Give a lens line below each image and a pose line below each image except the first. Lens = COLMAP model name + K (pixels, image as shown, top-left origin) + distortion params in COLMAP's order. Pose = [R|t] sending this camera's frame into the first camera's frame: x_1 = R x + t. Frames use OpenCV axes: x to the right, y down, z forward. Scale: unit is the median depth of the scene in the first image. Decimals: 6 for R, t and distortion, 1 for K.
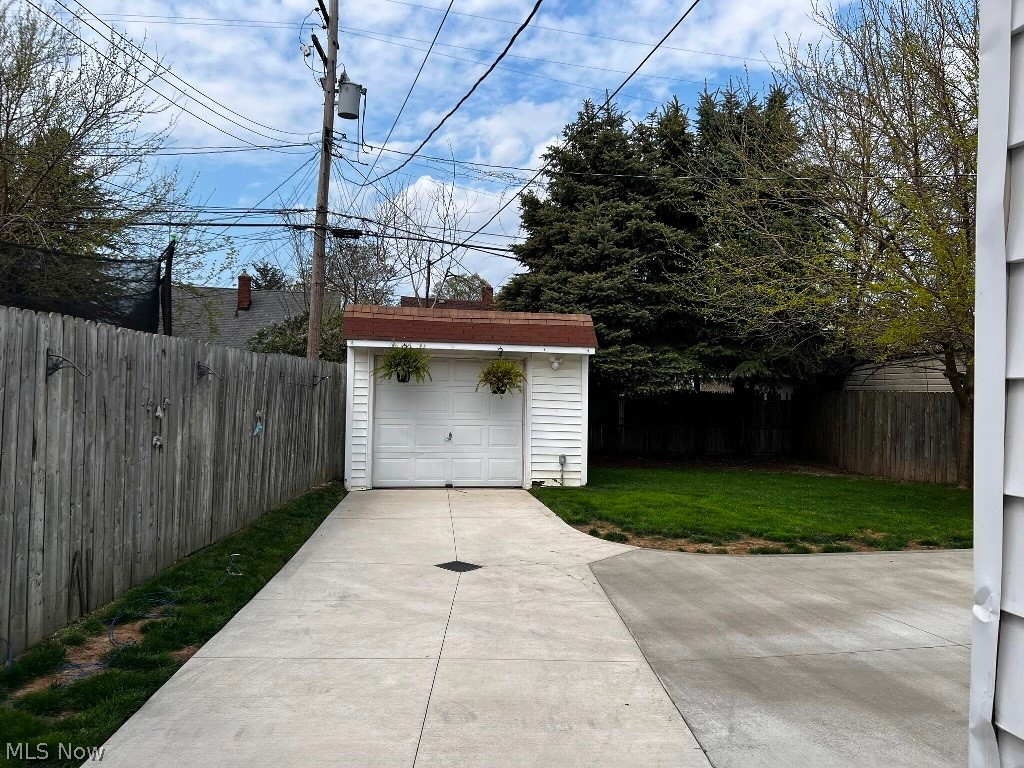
lens RADIAL K [[772.0, 0, 542.7], [0, 772.0, 384.6], [0, 0, 1]] dist [0.002315, -0.000327]
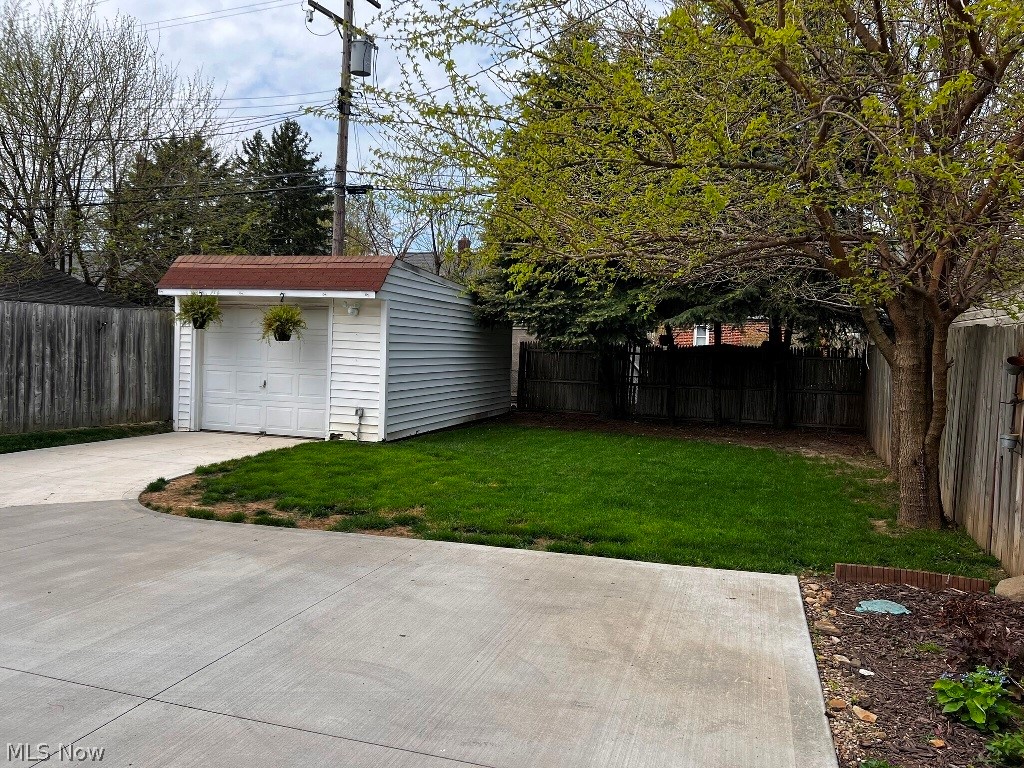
lens RADIAL K [[772.0, 0, 542.7], [0, 772.0, 384.6], [0, 0, 1]] dist [0.002315, -0.000327]
pose [[0.886379, 0.028923, -0.462055, 0.653699], [-0.006334, 0.998711, 0.050364, 0.015295], [0.462916, -0.041715, 0.885420, 0.276978]]
